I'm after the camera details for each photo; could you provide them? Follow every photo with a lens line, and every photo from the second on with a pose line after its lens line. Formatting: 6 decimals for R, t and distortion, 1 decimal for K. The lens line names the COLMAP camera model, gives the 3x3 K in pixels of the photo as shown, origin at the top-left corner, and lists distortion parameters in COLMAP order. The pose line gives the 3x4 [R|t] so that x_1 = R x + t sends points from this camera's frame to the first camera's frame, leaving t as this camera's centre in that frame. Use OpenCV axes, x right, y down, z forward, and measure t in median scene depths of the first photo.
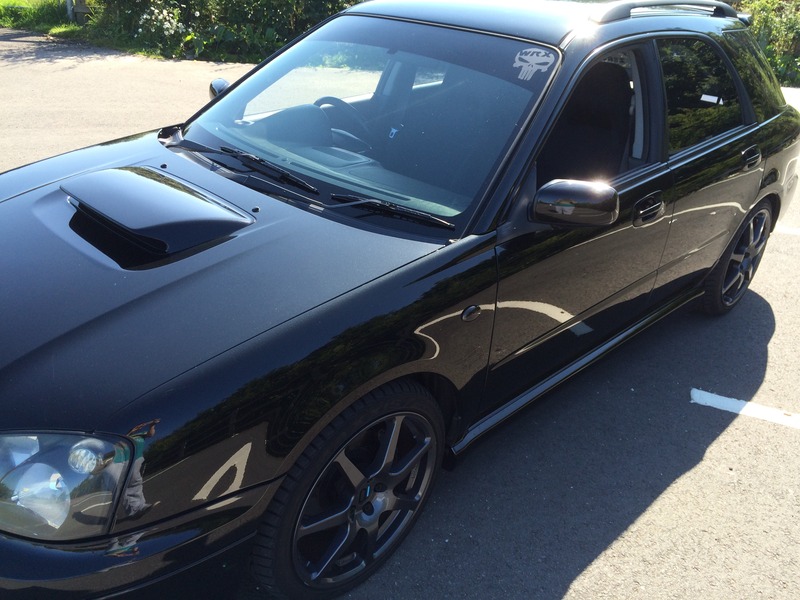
lens RADIAL K [[695.1, 0, 400.5], [0, 695.1, 282.8], [0, 0, 1]] dist [0.064355, -0.100187]
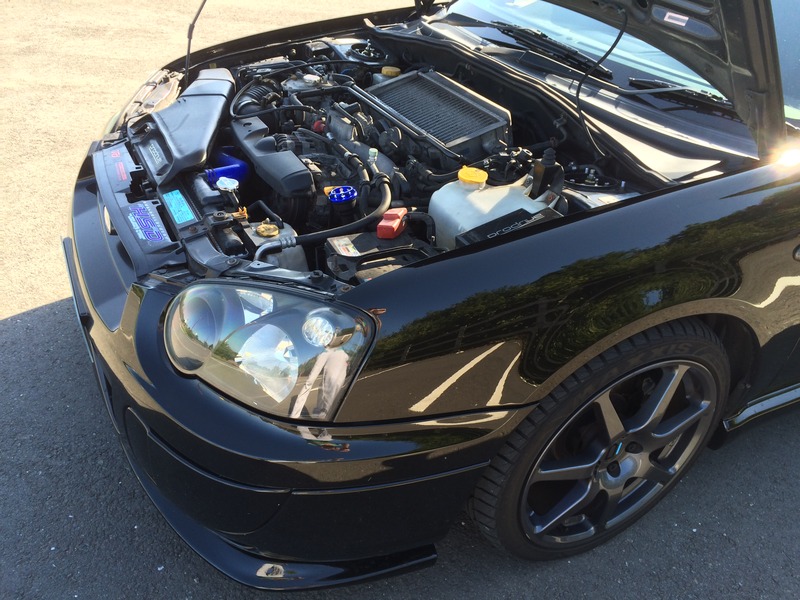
lens RADIAL K [[695.1, 0, 400.5], [0, 695.1, 282.8], [0, 0, 1]] dist [0.064355, -0.100187]
pose [[0.949443, 0.173843, -0.261411, -0.109610], [-0.154650, 0.983635, 0.092447, 0.075672], [0.273204, -0.047346, 0.960790, 0.164513]]
